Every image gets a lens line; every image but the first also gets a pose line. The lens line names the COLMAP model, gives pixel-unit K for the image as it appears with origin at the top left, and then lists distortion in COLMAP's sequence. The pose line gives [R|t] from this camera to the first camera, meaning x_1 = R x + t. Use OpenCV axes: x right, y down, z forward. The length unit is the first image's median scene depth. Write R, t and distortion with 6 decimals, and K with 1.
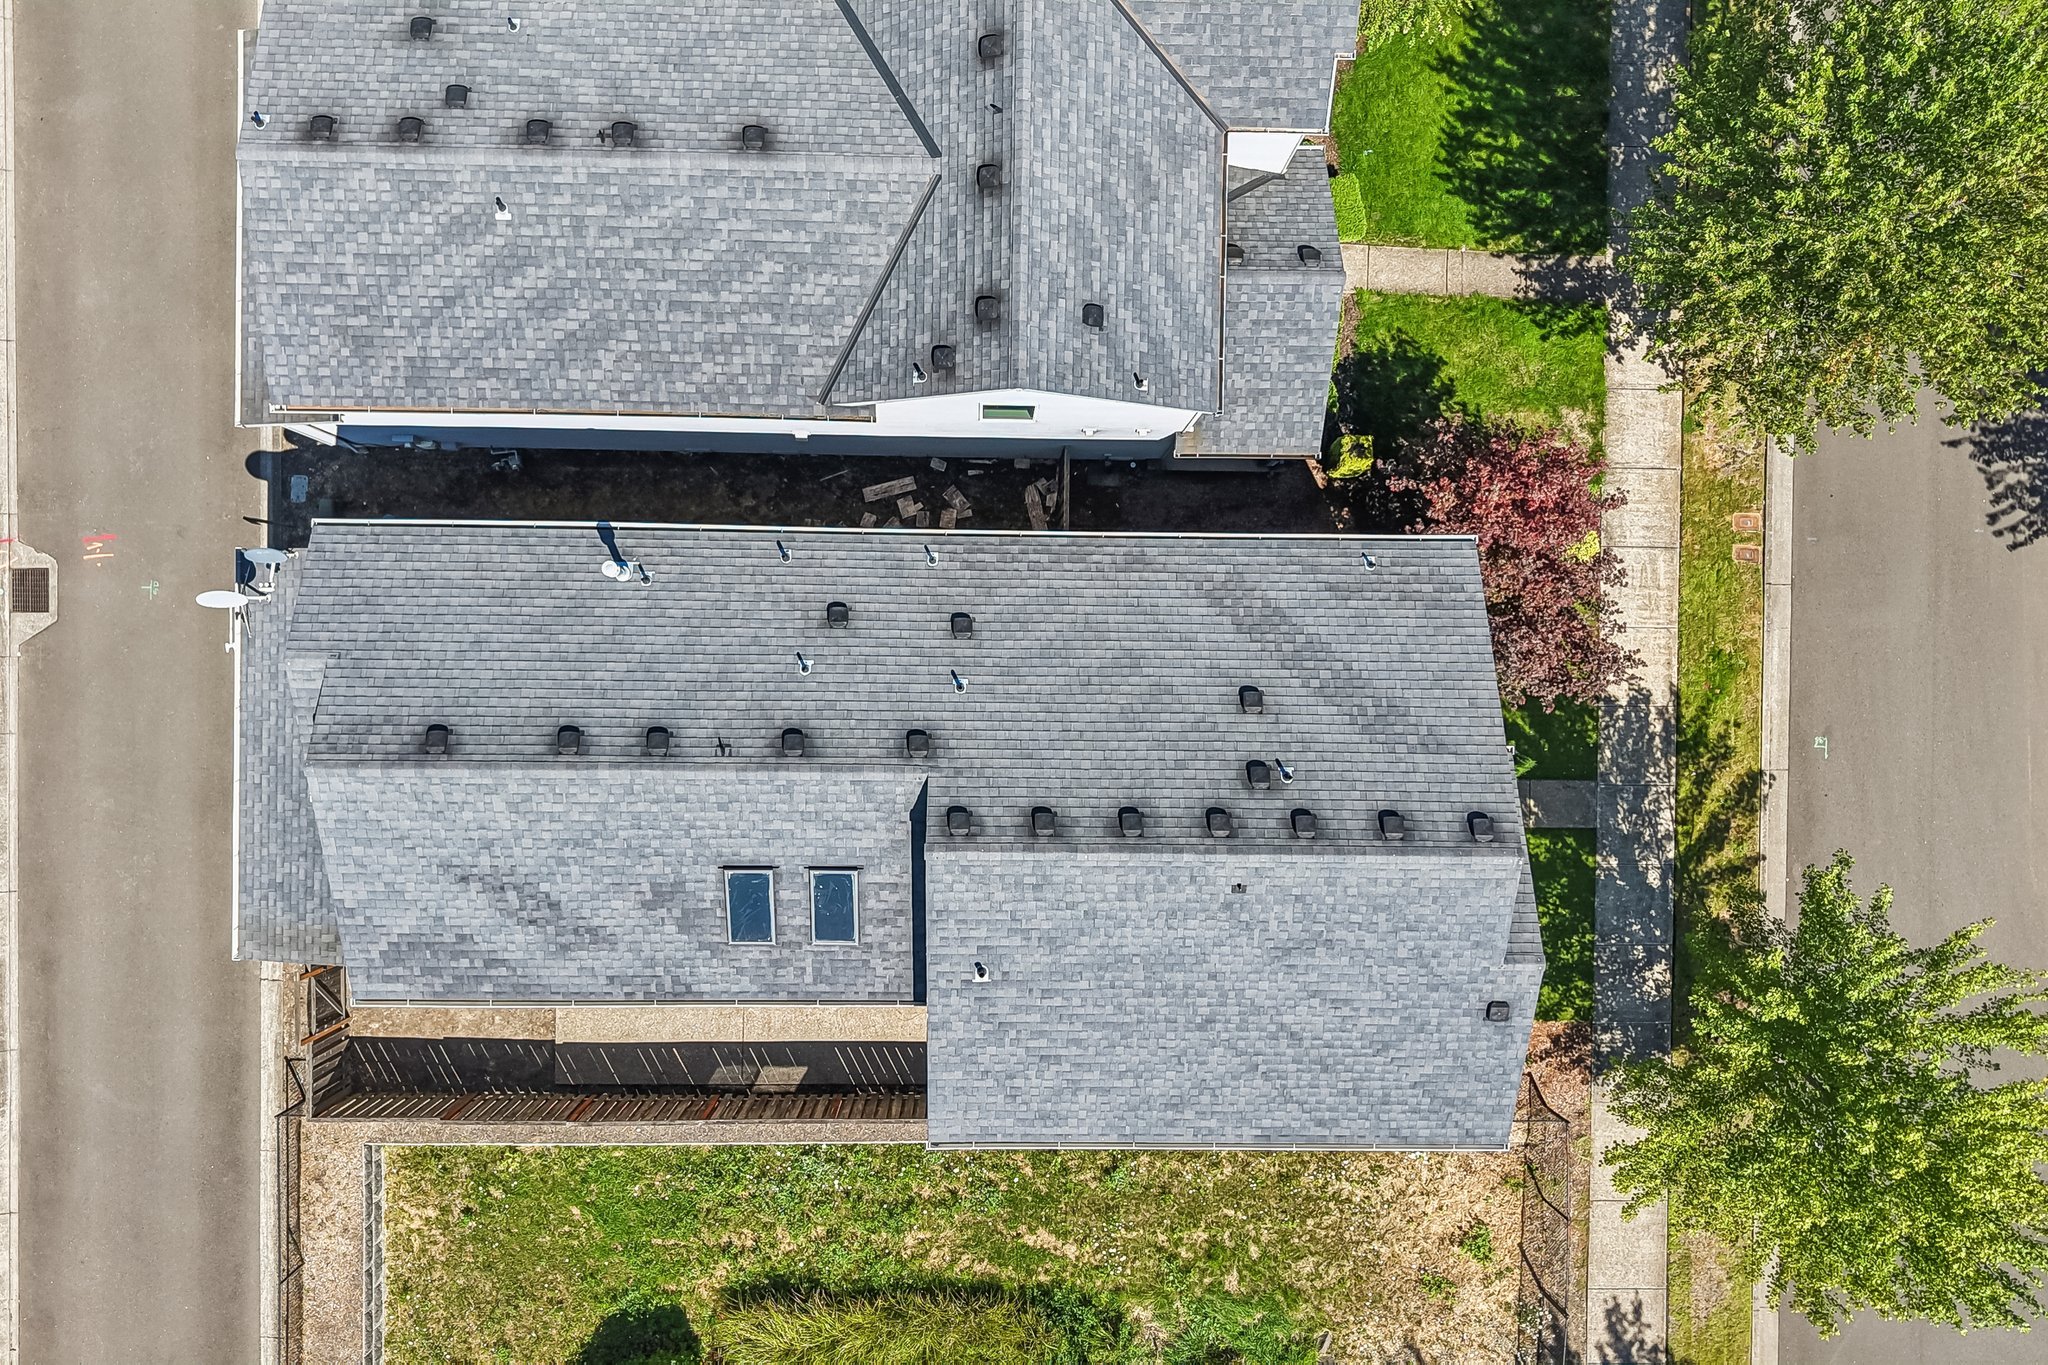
lens RADIAL K [[1629.3, 0, 1025.8], [0, 1629.3, 685.9], [0, 0, 1]] dist [0.008400, -0.002299]
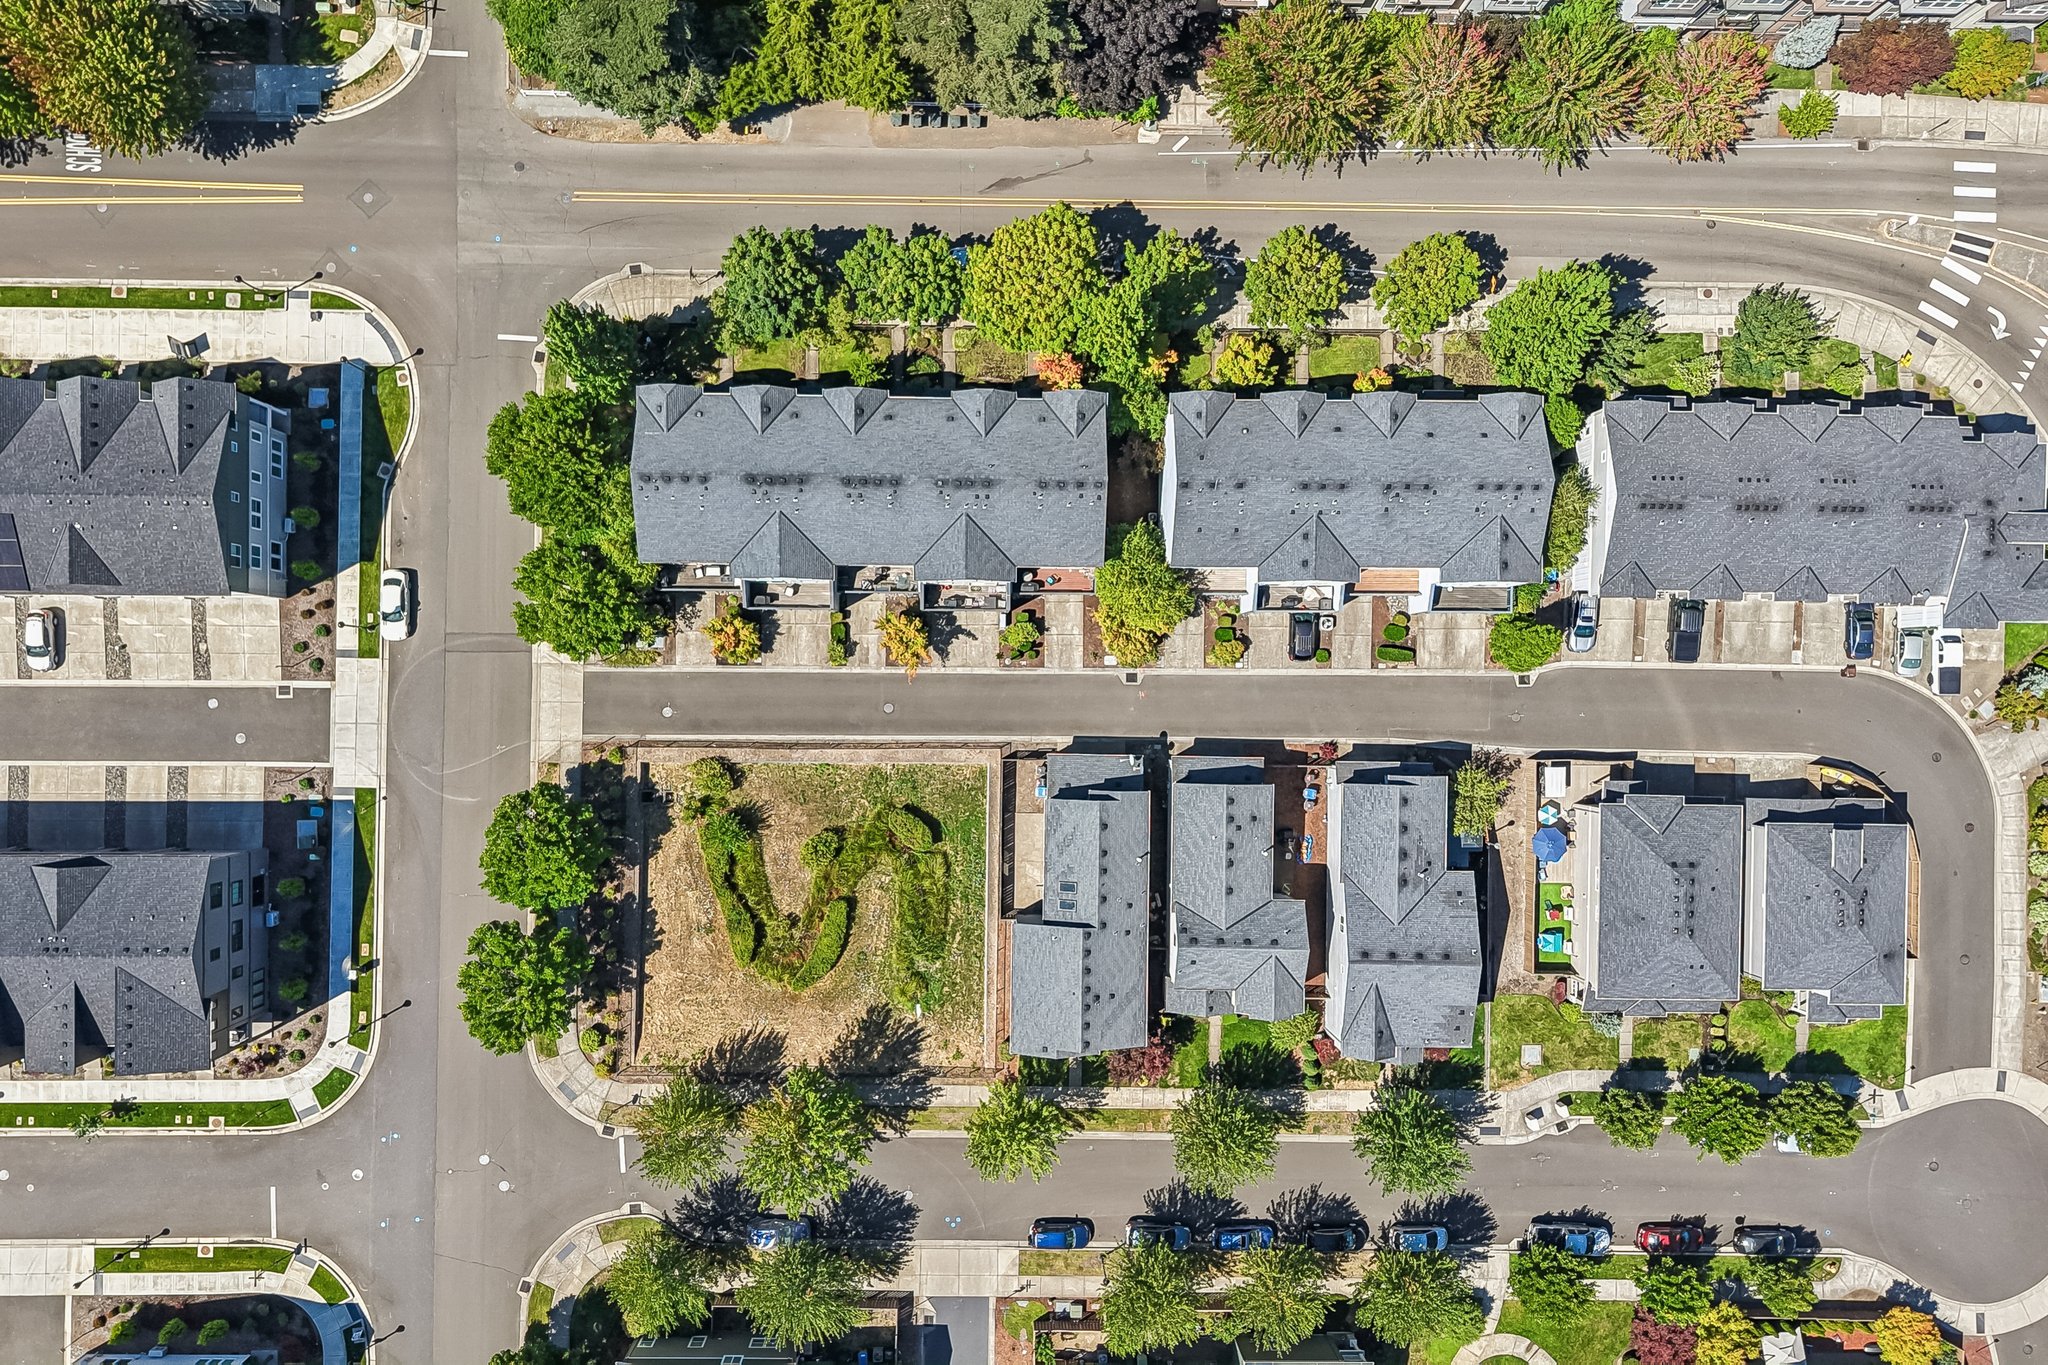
lens RADIAL K [[1629.3, 0, 1026.5], [0, 1629.3, 678.3], [0, 0, 1]] dist [0.008400, -0.002299]
pose [[0.000100, 0.999416, -0.034185, -0.610198], [-0.999696, -0.000744, -0.024658, 0.368411], [-0.024669, 0.034177, 0.999111, -3.680899]]
